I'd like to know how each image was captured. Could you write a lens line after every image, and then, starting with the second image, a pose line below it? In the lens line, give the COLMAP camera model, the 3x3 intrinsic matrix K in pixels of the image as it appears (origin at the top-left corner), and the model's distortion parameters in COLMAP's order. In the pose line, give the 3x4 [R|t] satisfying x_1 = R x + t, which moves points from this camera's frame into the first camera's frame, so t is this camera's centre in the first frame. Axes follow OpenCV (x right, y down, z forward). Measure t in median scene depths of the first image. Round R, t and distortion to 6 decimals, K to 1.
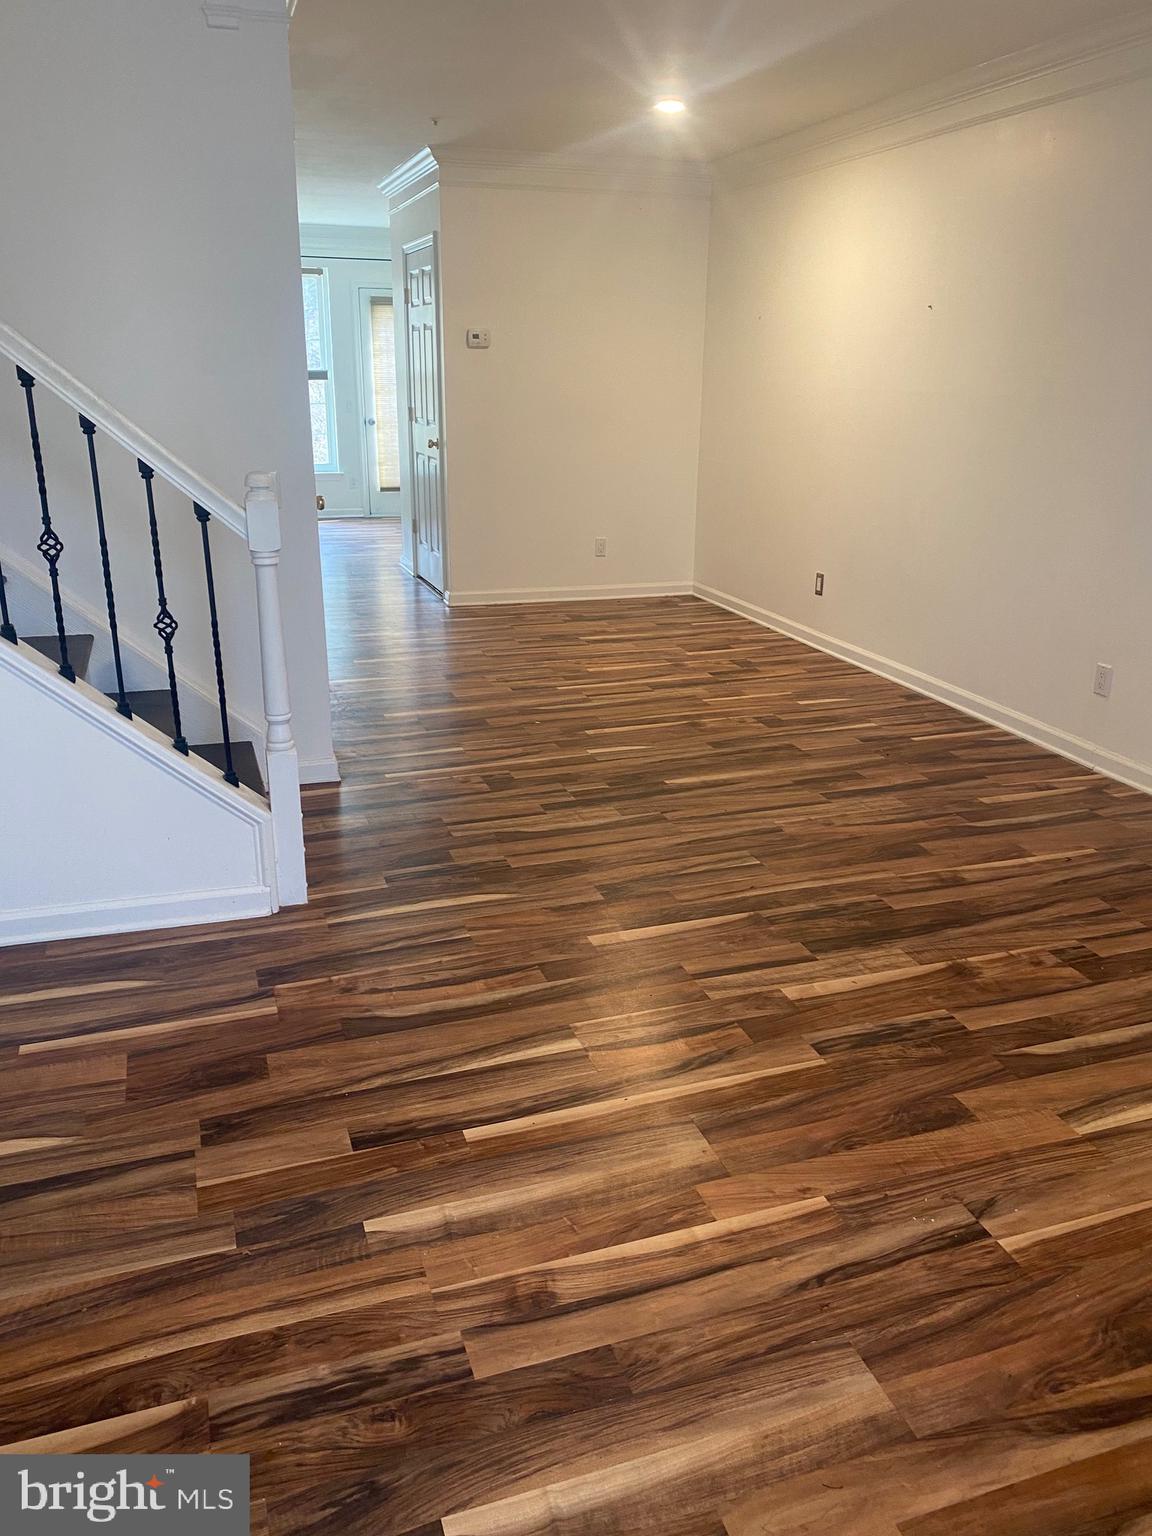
lens RADIAL K [[1169.0, 0, 571.8], [0, 1169.0, 769.1], [0, 0, 1]] dist [0.041867, -0.051415]
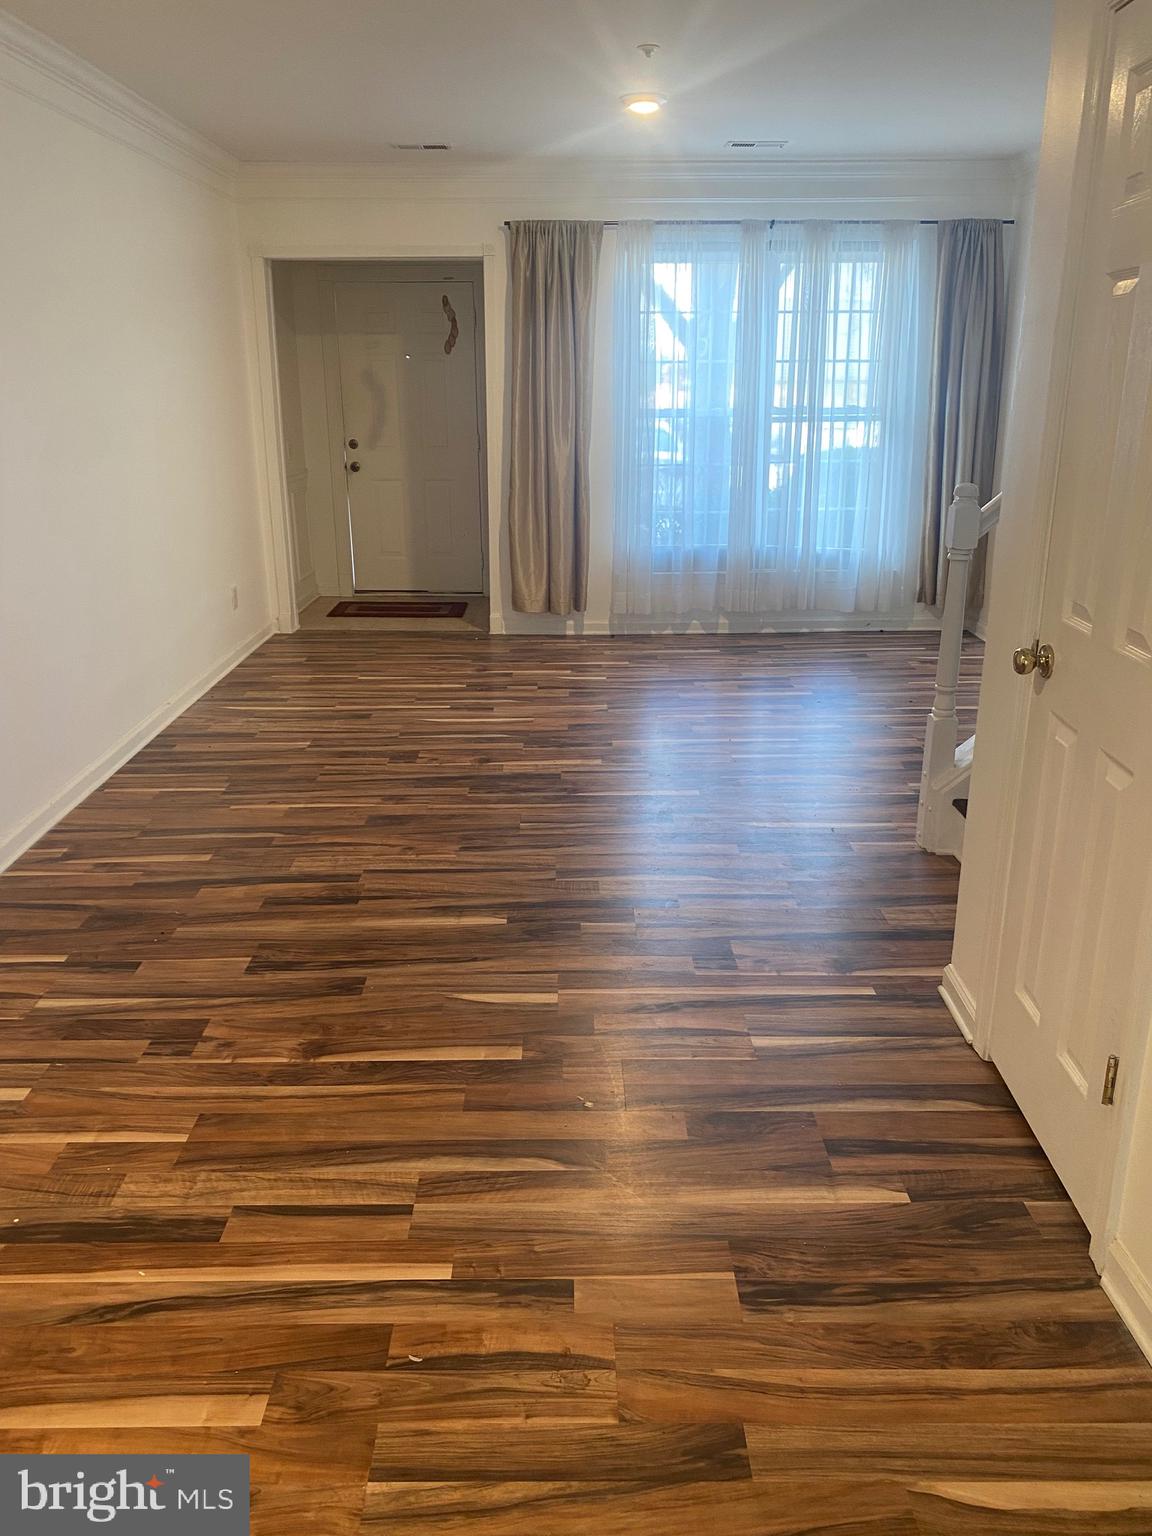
lens RADIAL K [[1169.0, 0, 571.3], [0, 1169.0, 766.7], [0, 0, 1]] dist [0.041867, -0.051415]
pose [[-0.950476, -0.107782, 0.291510, -0.181771], [0.089809, 0.802682, 0.589607, -0.536796], [-0.297539, 0.586587, -0.753250, 1.521273]]
